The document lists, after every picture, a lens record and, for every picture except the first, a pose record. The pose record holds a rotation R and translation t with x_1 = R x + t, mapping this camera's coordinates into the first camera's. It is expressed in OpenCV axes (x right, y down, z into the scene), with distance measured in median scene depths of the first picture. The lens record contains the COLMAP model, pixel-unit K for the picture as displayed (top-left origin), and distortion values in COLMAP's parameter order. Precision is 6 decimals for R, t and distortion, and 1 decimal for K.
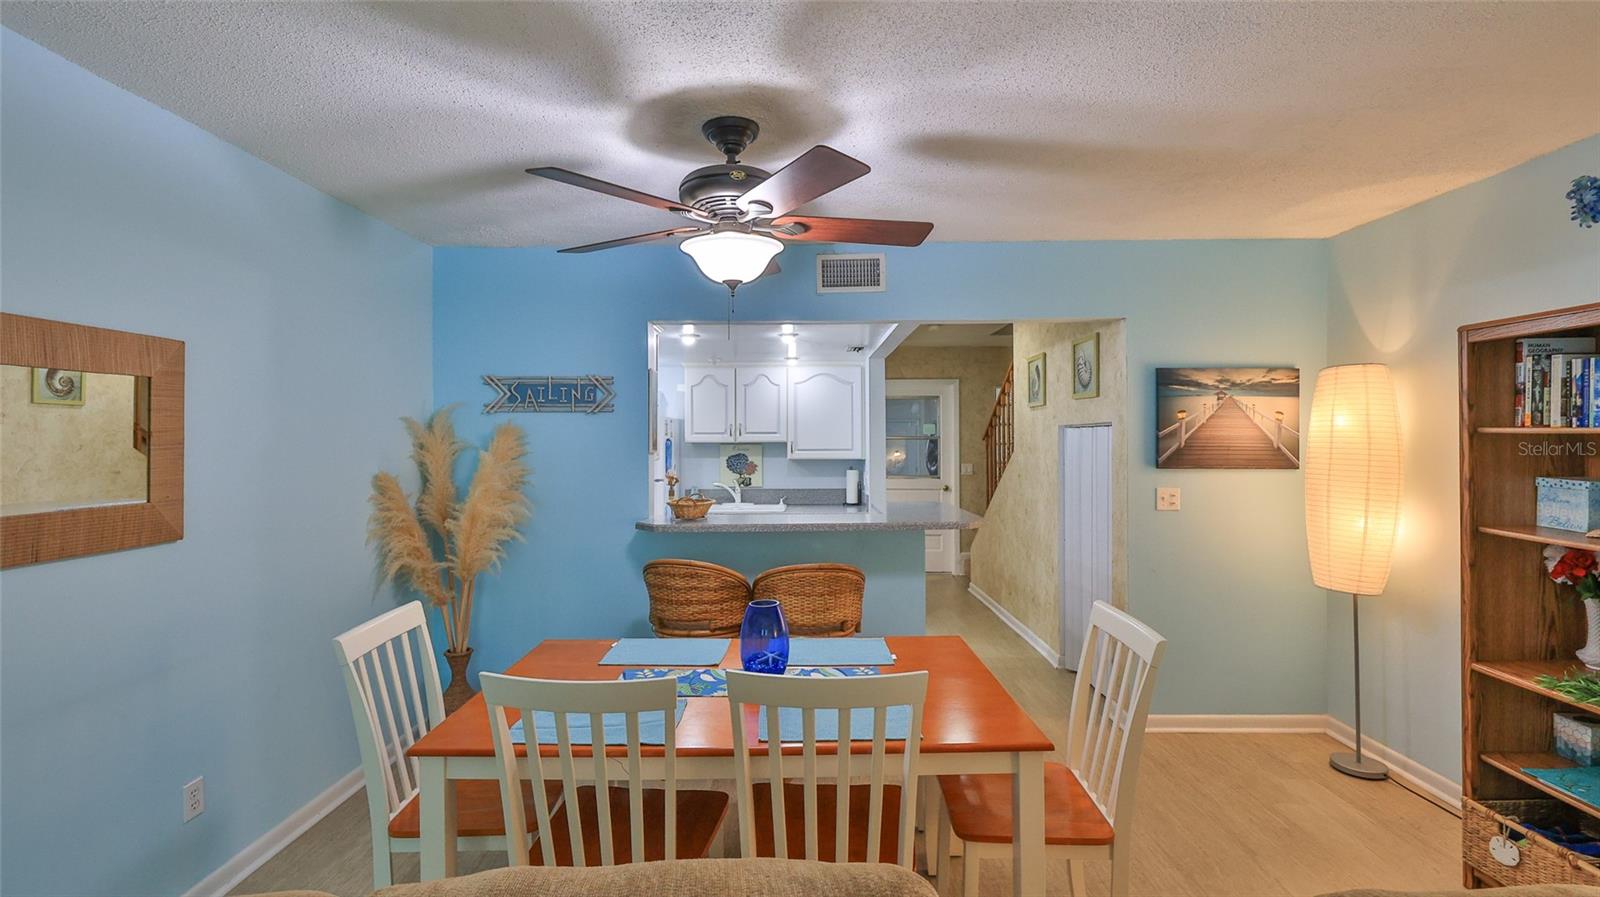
lens RADIAL K [[714.9, 0, 785.6], [0, 714.9, 435.0], [0, 0, 1]] dist [0.002687, 0.000619]
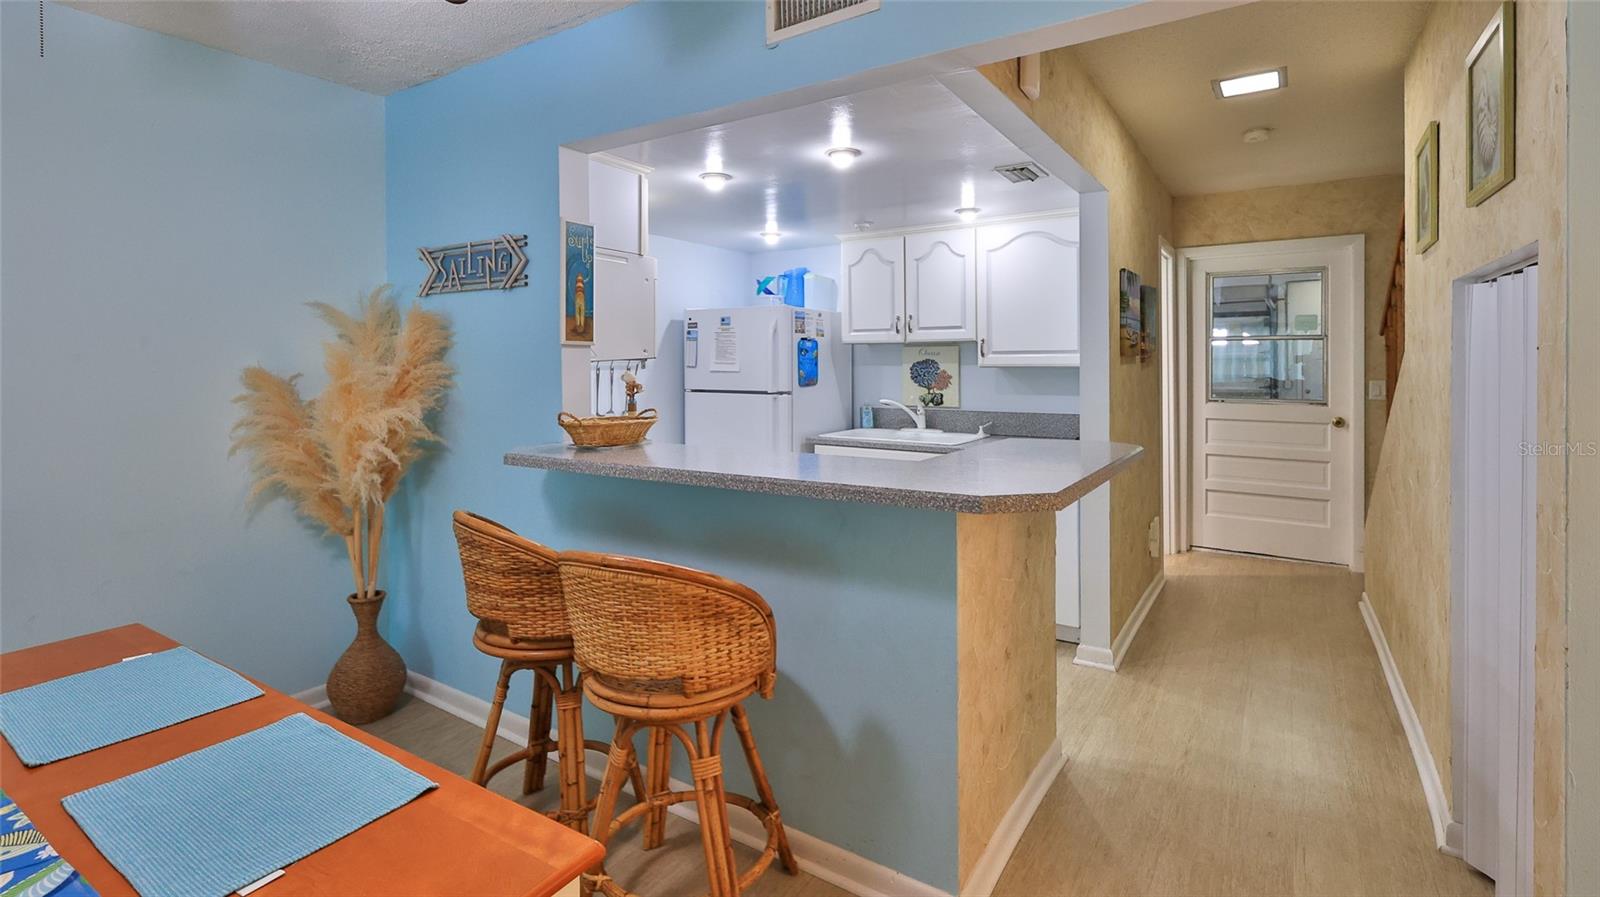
lens RADIAL K [[714.9, 0, 807.6], [0, 714.9, 368.6], [0, 0, 1]] dist [0.002687, 0.000619]
pose [[0.843259, 0.003788, -0.537494, 0.227990], [0.005975, 0.999847, 0.016420, 0.023953], [0.537474, -0.017058, 0.843108, 0.353272]]
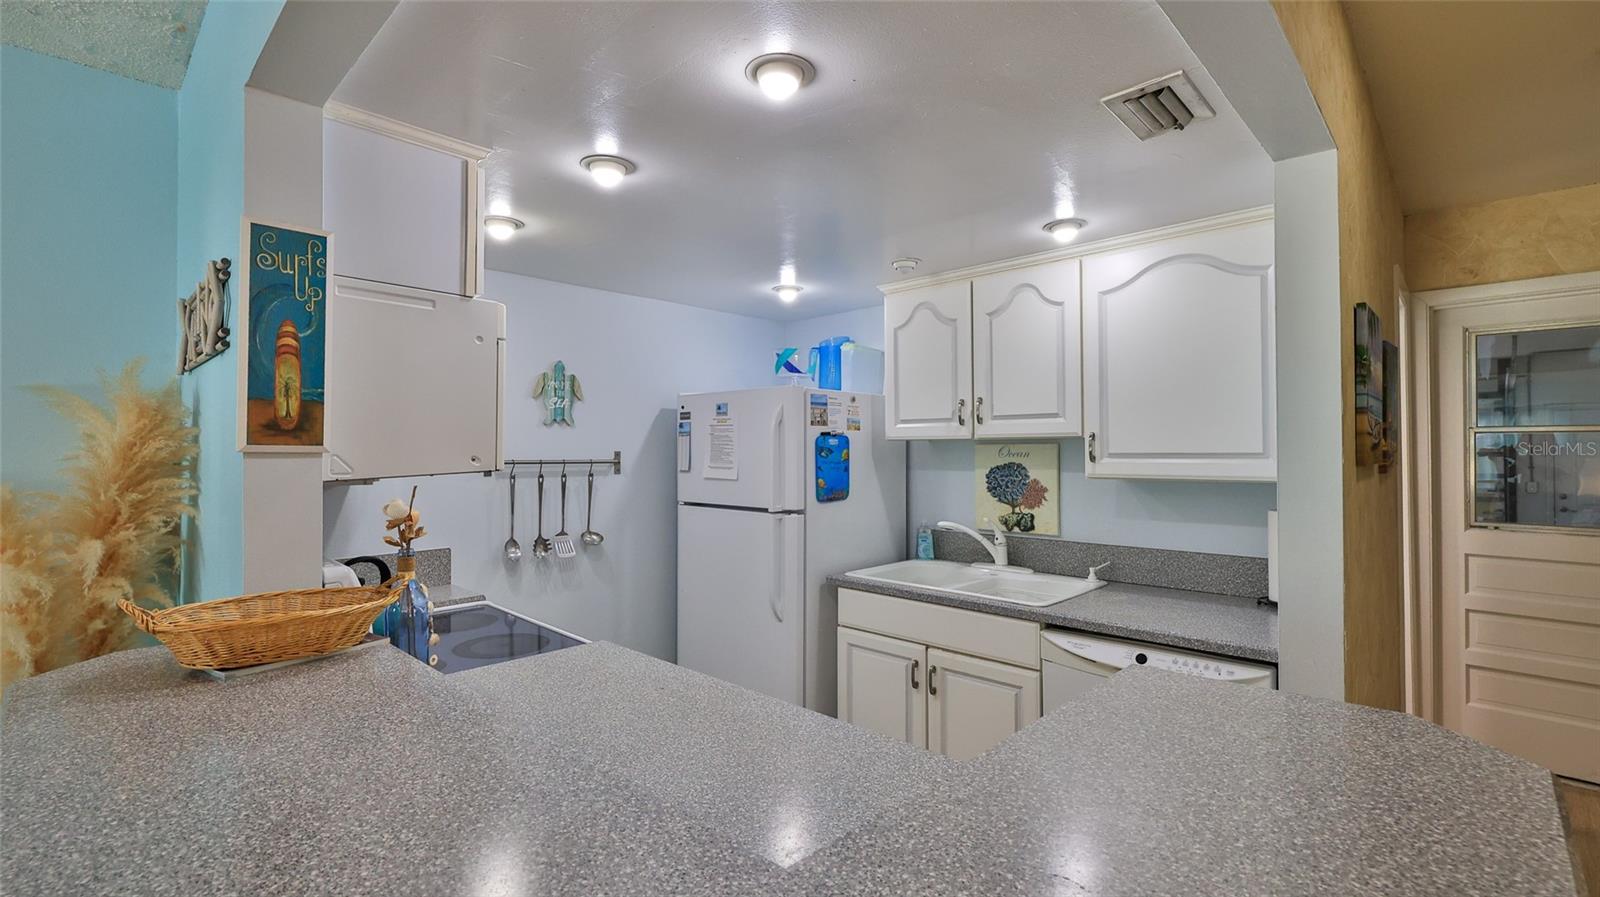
lens RADIAL K [[714.9, 0, 810.9], [0, 714.9, 455.0], [0, 0, 1]] dist [0.002687, 0.000619]
pose [[0.743905, 0.002576, -0.668281, 0.165554], [0.005927, 0.999928, 0.010452, 0.015587], [0.668259, -0.011736, 0.743836, 0.577446]]
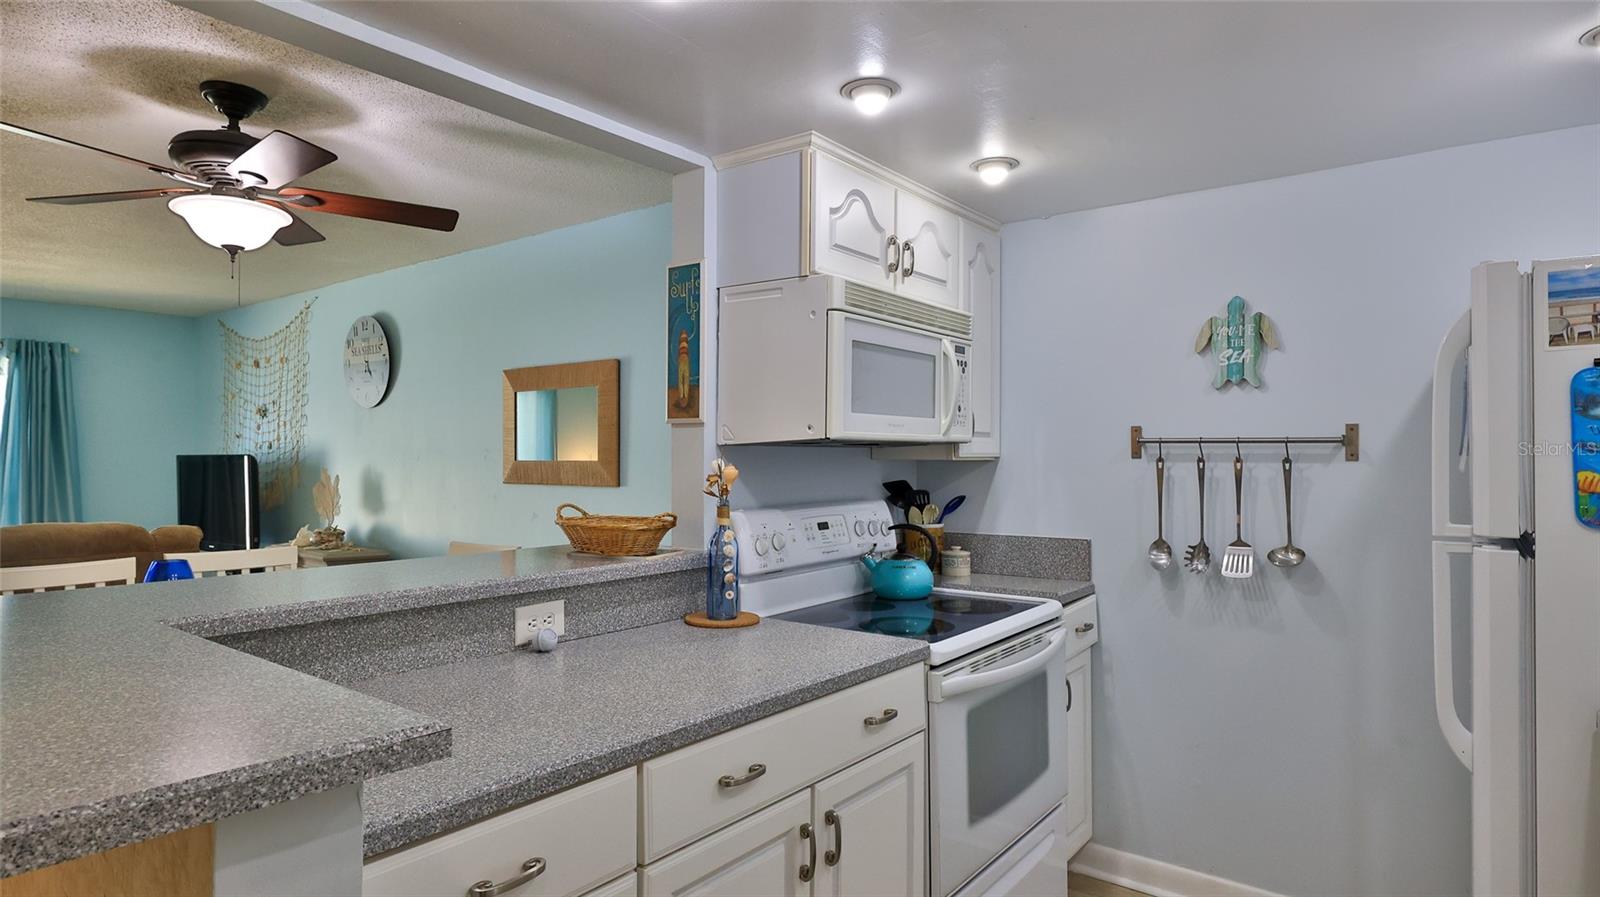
lens RADIAL K [[893.4, 0, 796.1], [0, 893.4, 452.8], [0, 0, 1]] dist [0.008523, -0.000807]
pose [[-0.590210, -0.003452, -0.807243, 0.183959], [0.004388, 0.999962, -0.007484, 0.032747], [0.807238, -0.007959, -0.590172, 0.913779]]
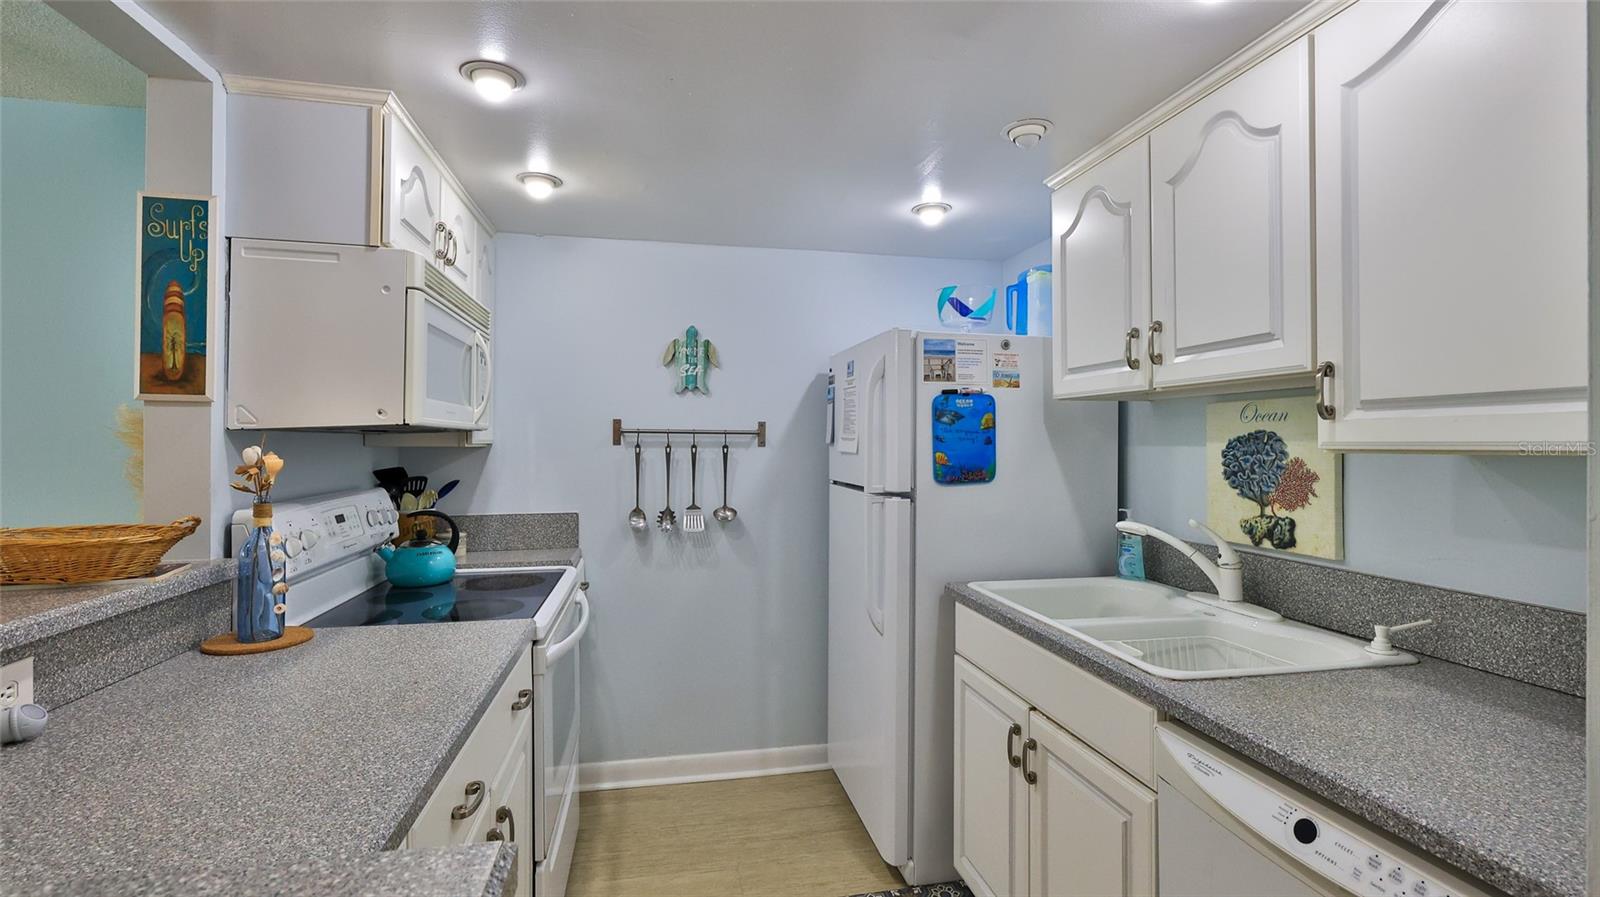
lens RADIAL K [[714.9, 0, 799.7], [0, 714.9, 446.8], [0, 0, 1]] dist [0.002687, 0.000619]
pose [[0.222517, 0.005857, -0.974911, 0.183748], [0.003314, 0.999972, 0.006764, 0.031324], [0.974923, -0.004736, 0.222492, 0.793858]]
